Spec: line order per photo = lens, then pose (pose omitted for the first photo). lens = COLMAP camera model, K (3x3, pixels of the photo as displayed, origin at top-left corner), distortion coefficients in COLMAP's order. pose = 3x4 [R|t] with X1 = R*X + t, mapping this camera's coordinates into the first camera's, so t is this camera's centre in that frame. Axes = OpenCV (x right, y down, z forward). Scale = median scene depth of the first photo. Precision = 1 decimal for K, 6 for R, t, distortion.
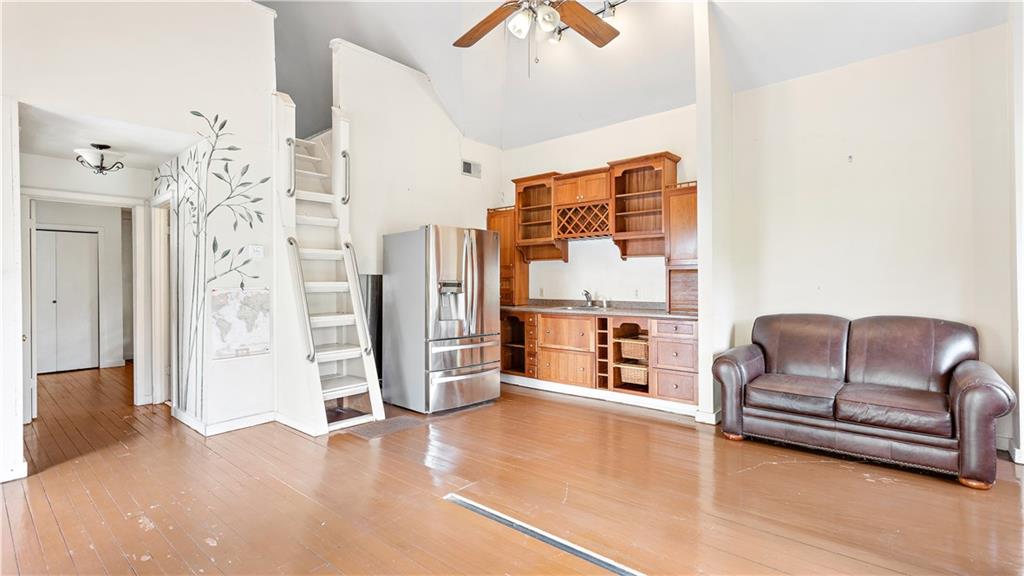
lens RADIAL K [[477.2, 0, 510.8], [0, 477.2, 282.9], [0, 0, 1]] dist [0.000916, 0.002267]
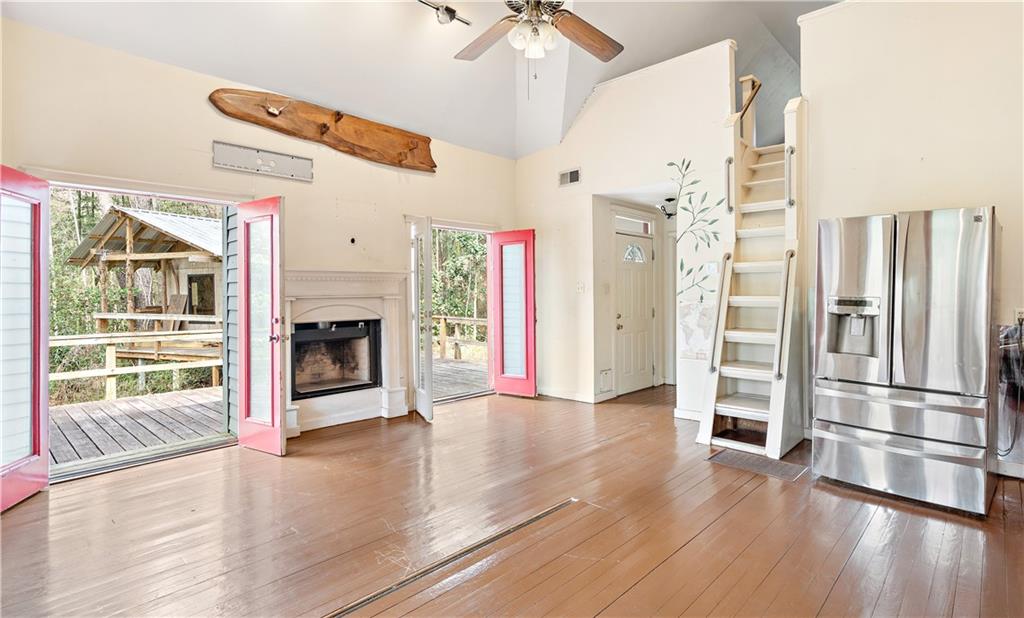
lens RADIAL K [[507.5, 0, 557.5], [0, 507.5, 293.8], [0, 0, 1]] dist [0.000217, 0.000002]
pose [[-0.003352, 0.009382, -0.999950, 0.608623], [0.009496, 0.999911, 0.009350, -0.018539], [0.999949, -0.009464, -0.003441, 0.597120]]
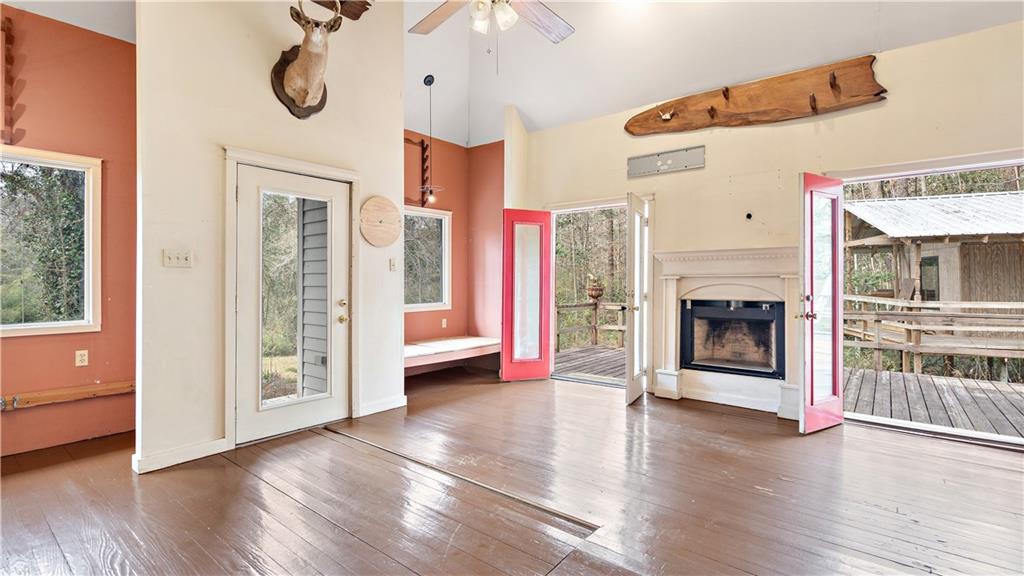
lens RADIAL K [[477.2, 0, 507.4], [0, 477.2, 285.2], [0, 0, 1]] dist [0.000916, 0.002267]
pose [[-0.999530, 0.003912, -0.030390, 0.024244], [0.003716, 0.999972, 0.006508, 0.005388], [0.030415, 0.006392, -0.999517, 1.117889]]
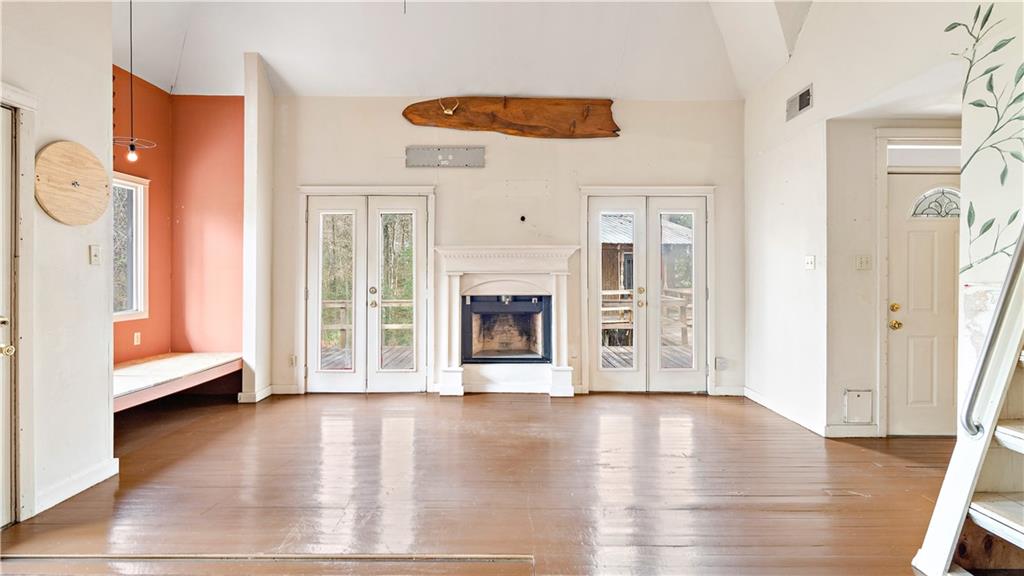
lens RADIAL K [[477.2, 0, 507.3], [0, 477.2, 275.3], [0, 0, 1]] dist [0.000916, 0.002267]
pose [[-0.753351, 0.006133, -0.657590, 0.236924], [0.005301, 0.999981, 0.003253, -0.003475], [0.657597, -0.001035, -0.753369, 0.941249]]
